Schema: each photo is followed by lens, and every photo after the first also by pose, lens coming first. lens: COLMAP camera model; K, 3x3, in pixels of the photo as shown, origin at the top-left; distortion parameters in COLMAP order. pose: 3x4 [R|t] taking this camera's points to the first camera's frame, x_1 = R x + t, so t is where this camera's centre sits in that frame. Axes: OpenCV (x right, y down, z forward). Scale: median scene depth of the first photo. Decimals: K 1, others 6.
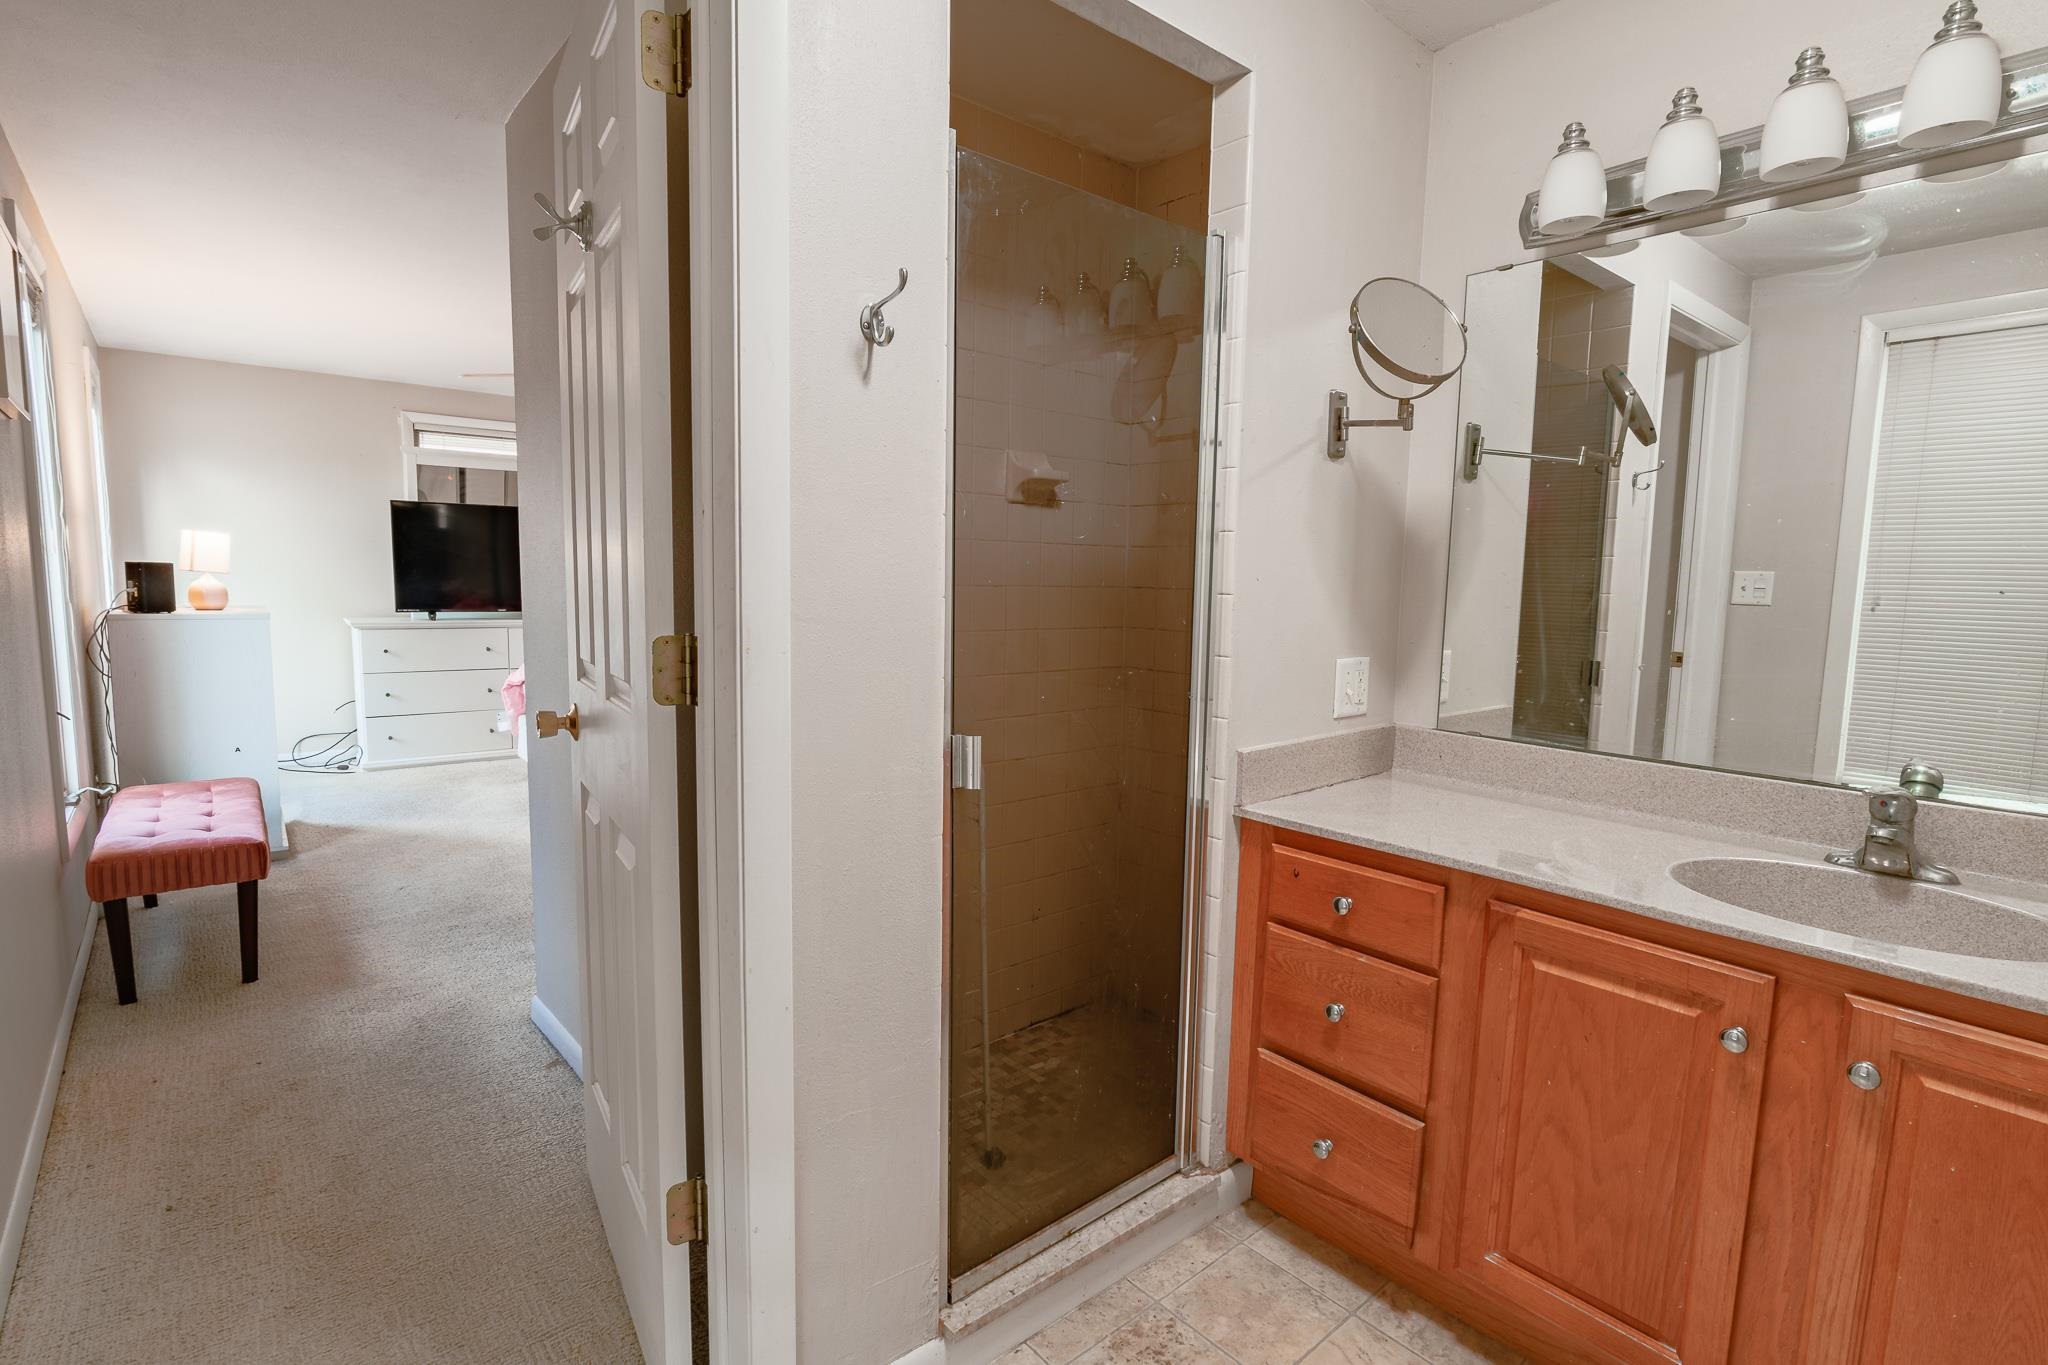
lens RADIAL K [[985.0, 0, 1020.0], [0, 985.0, 683.3], [0, 0, 1]] dist [-0.003401, 0.000291]
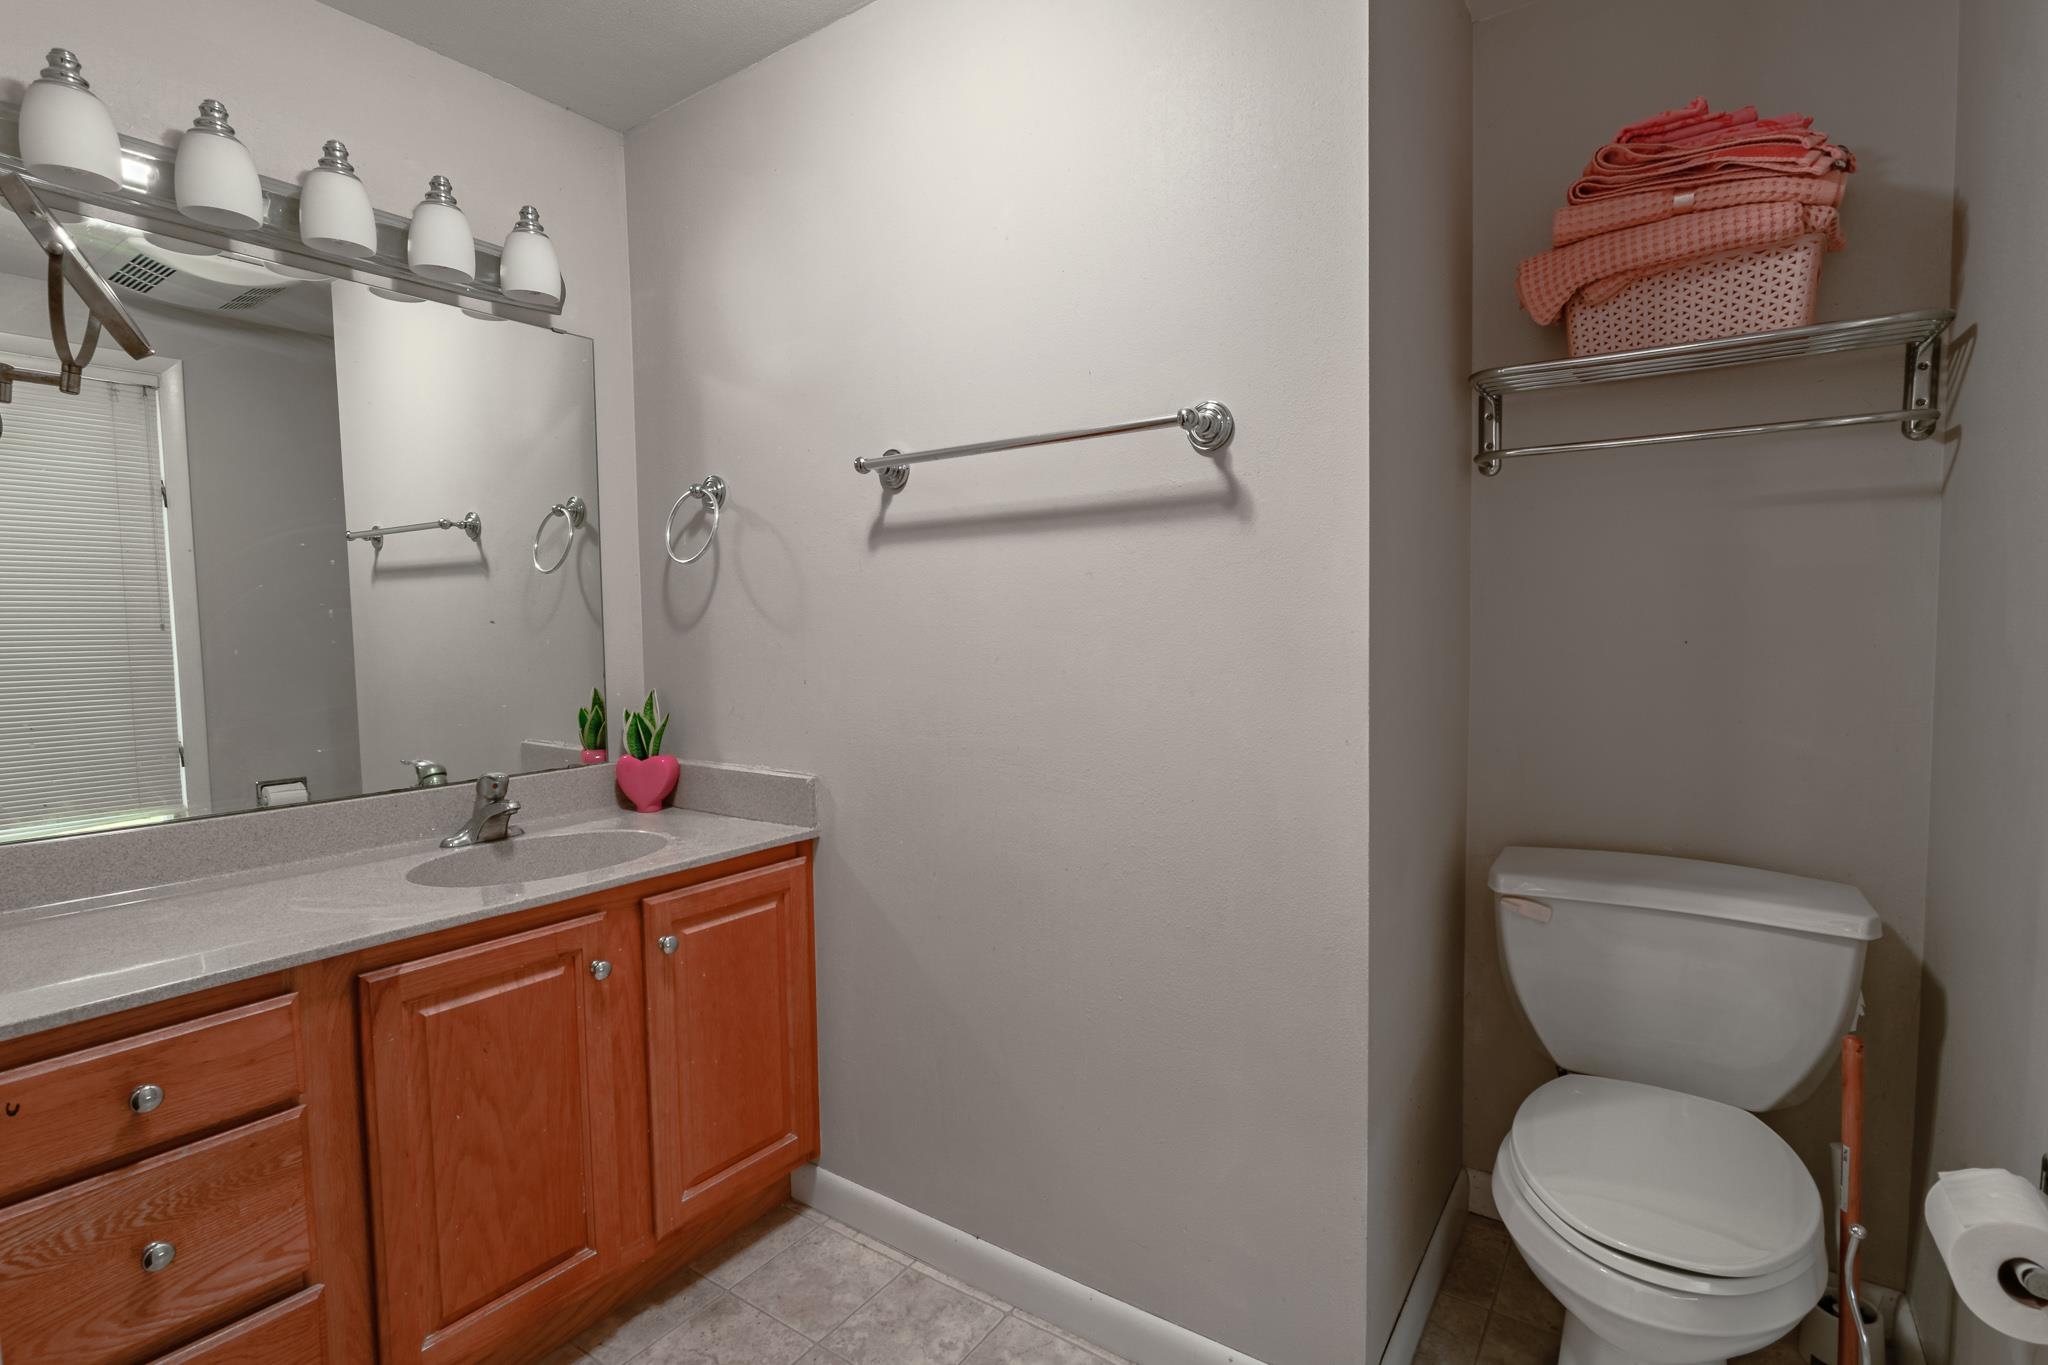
lens RADIAL K [[985.0, 0, 1020.0], [0, 985.0, 683.3], [0, 0, 1]] dist [-0.003401, 0.000291]
pose [[-0.251407, -0.079507, 0.964610, -0.539969], [0.116503, 0.986888, 0.111707, -0.075598], [-0.960844, 0.140464, -0.238848, 0.630703]]
